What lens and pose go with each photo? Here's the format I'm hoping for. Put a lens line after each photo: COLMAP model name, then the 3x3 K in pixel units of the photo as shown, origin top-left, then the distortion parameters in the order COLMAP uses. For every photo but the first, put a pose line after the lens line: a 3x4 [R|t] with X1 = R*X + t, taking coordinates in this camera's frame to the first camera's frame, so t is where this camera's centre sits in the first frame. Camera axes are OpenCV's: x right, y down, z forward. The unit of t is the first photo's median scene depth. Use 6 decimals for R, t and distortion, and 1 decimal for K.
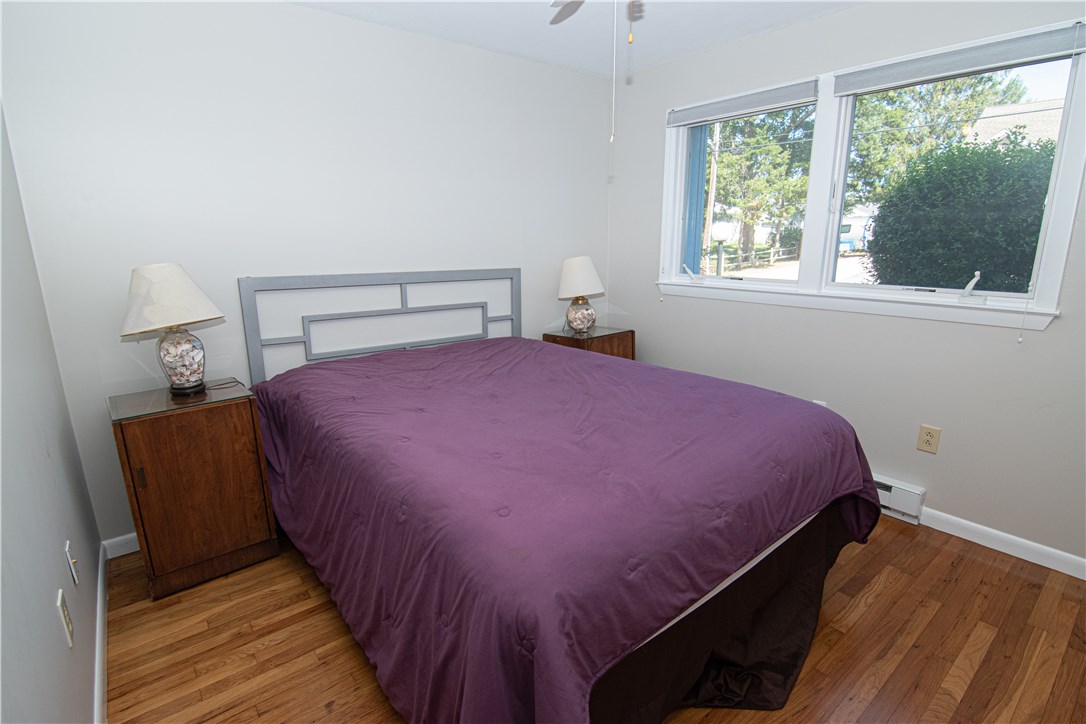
lens RADIAL K [[535.4, 0, 547.3], [0, 535.4, 368.8], [0, 0, 1]] dist [0.000217, -0.009421]
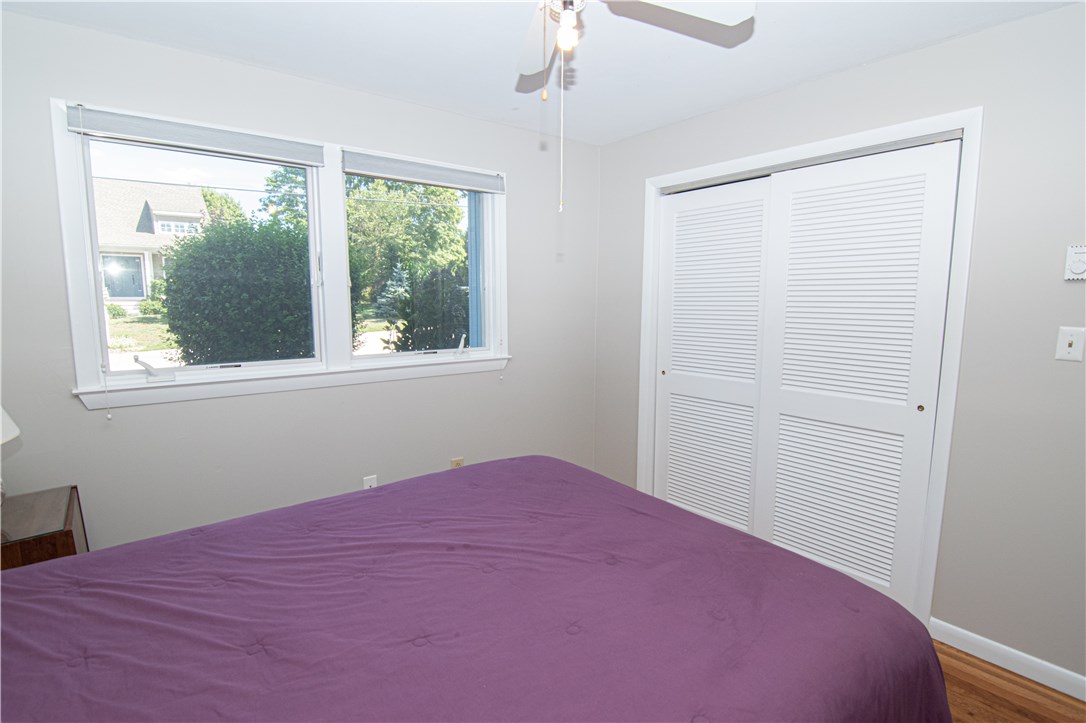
lens RADIAL K [[535.4, 0, 547.3], [0, 535.4, 368.3], [0, 0, 1]] dist [0.000217, -0.009421]
pose [[0.002926, -0.125864, 0.992043, -0.526225], [0.233184, 0.964785, 0.121718, -0.210839], [-0.972428, 0.230973, 0.032173, 0.755701]]
